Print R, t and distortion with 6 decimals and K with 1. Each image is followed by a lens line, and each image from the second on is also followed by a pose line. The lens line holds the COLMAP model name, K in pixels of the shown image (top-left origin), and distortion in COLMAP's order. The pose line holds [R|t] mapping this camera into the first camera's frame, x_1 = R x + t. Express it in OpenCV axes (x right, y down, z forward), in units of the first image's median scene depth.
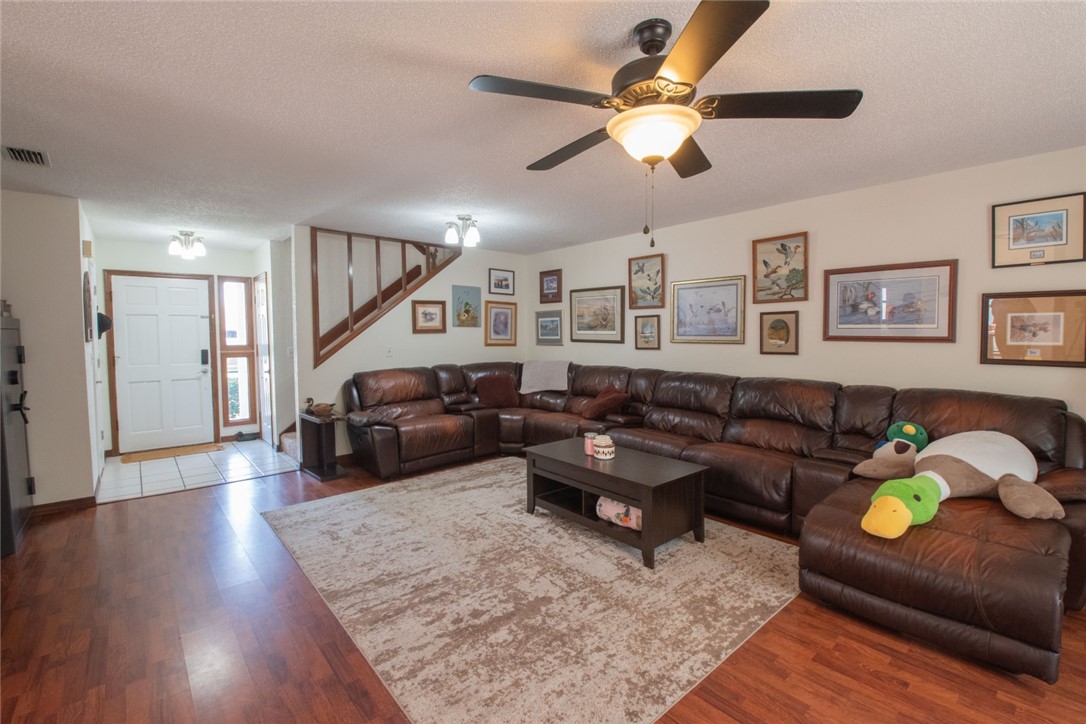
lens RADIAL K [[485.4, 0, 546.1], [0, 485.4, 354.3], [0, 0, 1]] dist [0.004362, -0.015409]
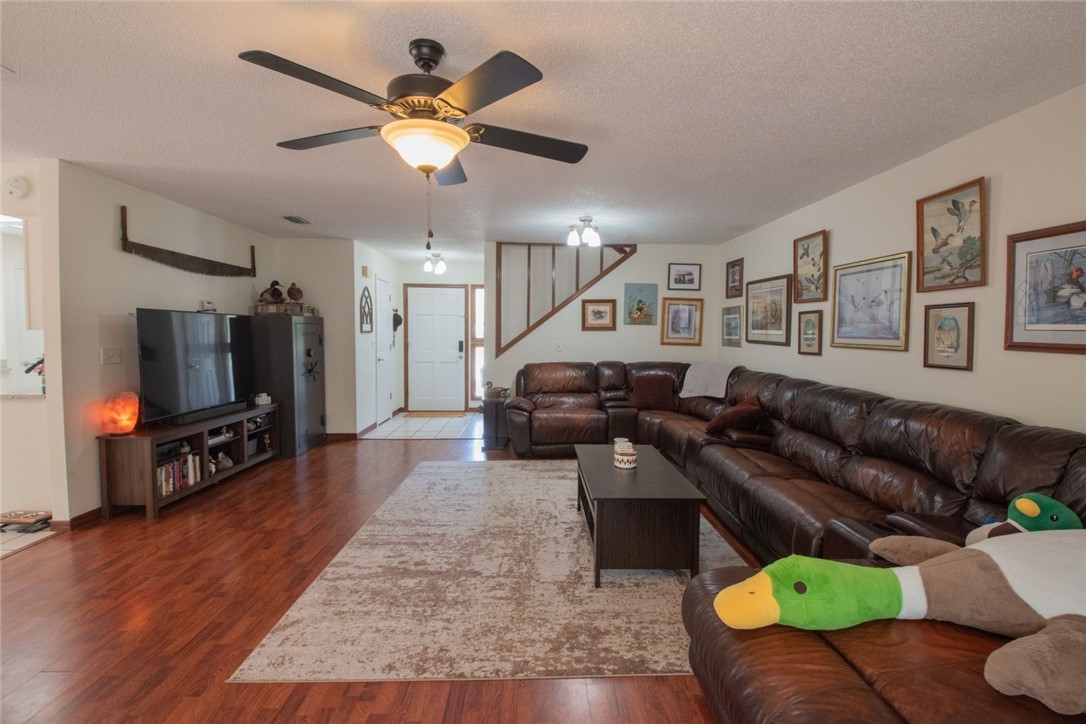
lens RADIAL K [[485.4, 0, 517.2], [0, 485.4, 353.1], [0, 0, 1]] dist [0.004362, -0.015409]
pose [[0.771305, 0.042734, -0.635029, 0.444513], [-0.041265, 0.999002, 0.017106, -0.008036], [0.635126, 0.013010, 0.772299, 0.124657]]
